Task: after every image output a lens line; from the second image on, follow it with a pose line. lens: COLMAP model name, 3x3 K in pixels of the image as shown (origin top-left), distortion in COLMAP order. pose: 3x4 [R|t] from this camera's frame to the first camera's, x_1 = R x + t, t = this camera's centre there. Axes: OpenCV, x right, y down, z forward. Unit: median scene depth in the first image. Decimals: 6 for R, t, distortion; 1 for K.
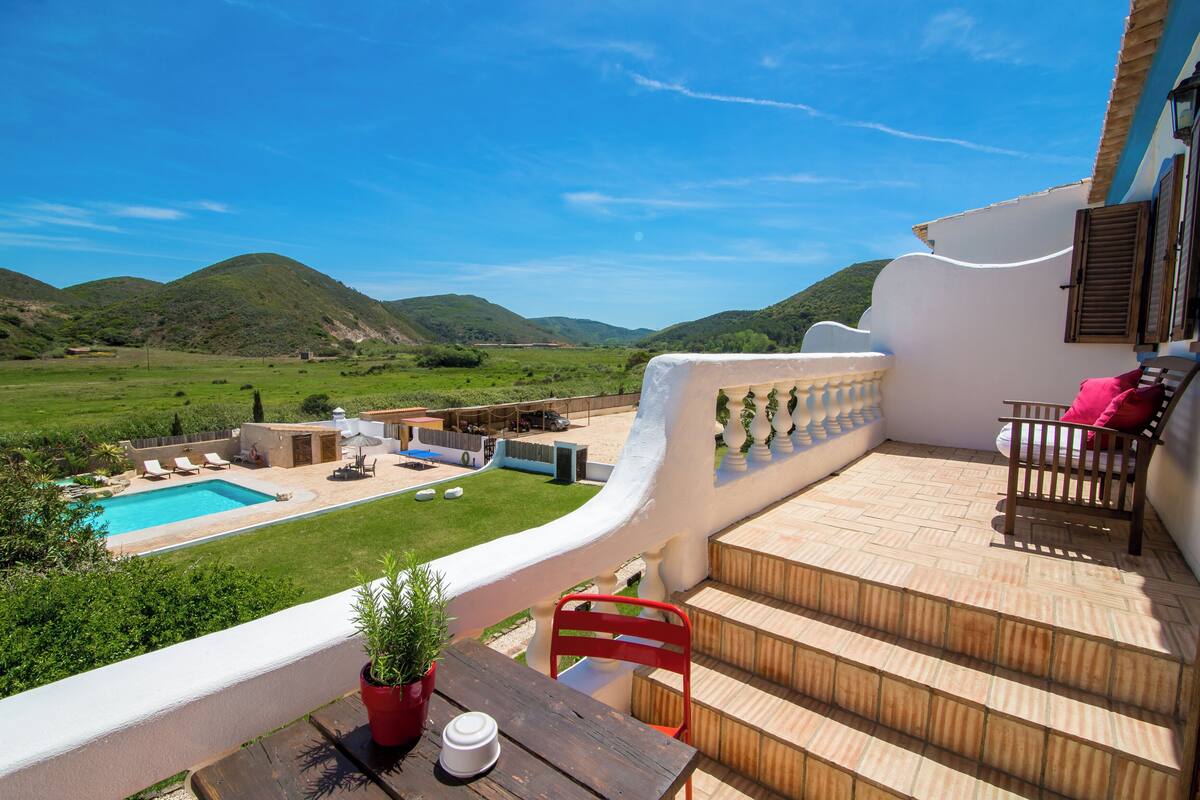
lens RADIAL K [[546.7, 0, 600.3], [0, 546.7, 392.5], [0, 0, 1]] dist [-0.018367, 0.001168]
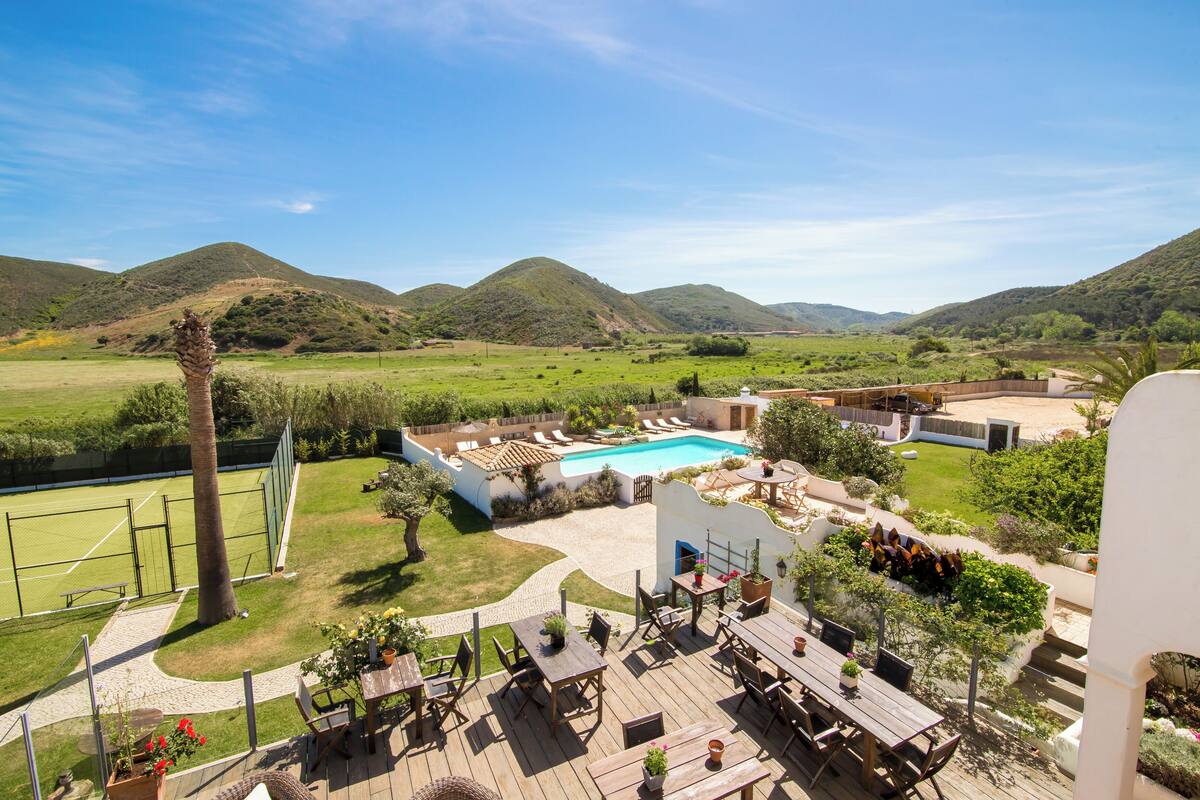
lens RADIAL K [[546.7, 0, 599.4], [0, 546.7, 392.1], [0, 0, 1]] dist [-0.018367, 0.001168]
pose [[0.915715, 0.026004, -0.400986, -0.043808], [-0.017958, 0.999555, 0.023812, 0.002435], [0.401426, -0.014604, 0.915775, -0.043712]]
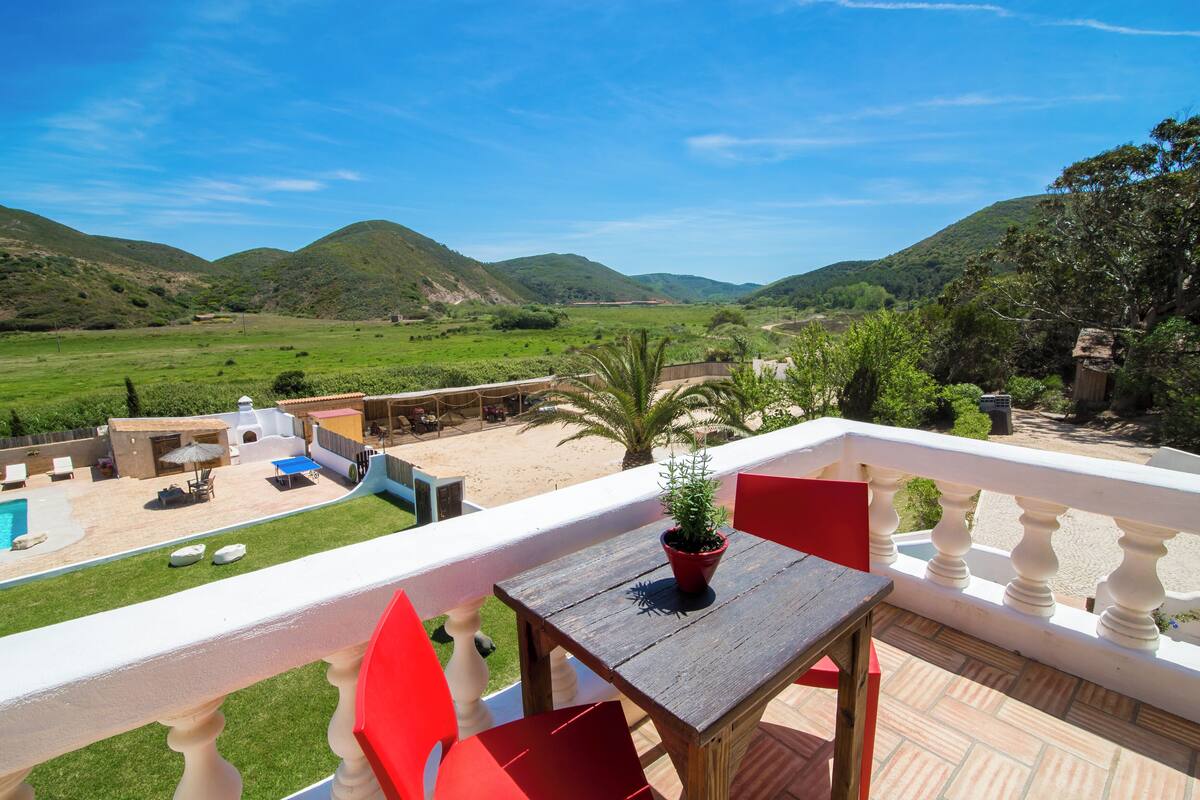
lens RADIAL K [[546.7, 0, 600.4], [0, 546.7, 389.2], [0, 0, 1]] dist [-0.018367, 0.001168]
pose [[0.982065, 0.010925, -0.188226, 0.029686], [0.002444, 0.997498, 0.070648, -0.005917], [0.188527, -0.069841, 0.979582, 0.047003]]
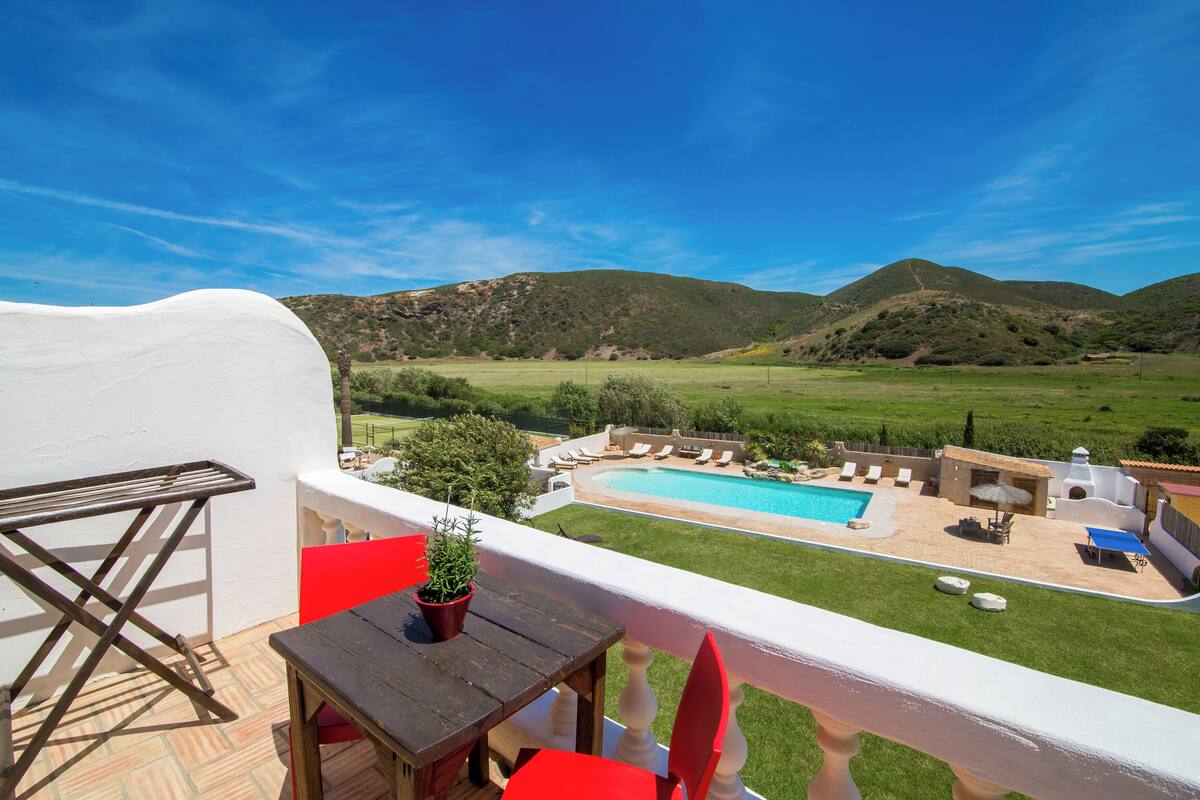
lens RADIAL K [[546.7, 0, 600.8], [0, 546.7, 398.0], [0, 0, 1]] dist [-0.018367, 0.001168]
pose [[0.004229, 0.076879, -0.997031, 0.034933], [-0.075477, 0.994221, 0.076342, -0.006744], [0.997139, 0.074930, 0.010007, 0.053833]]
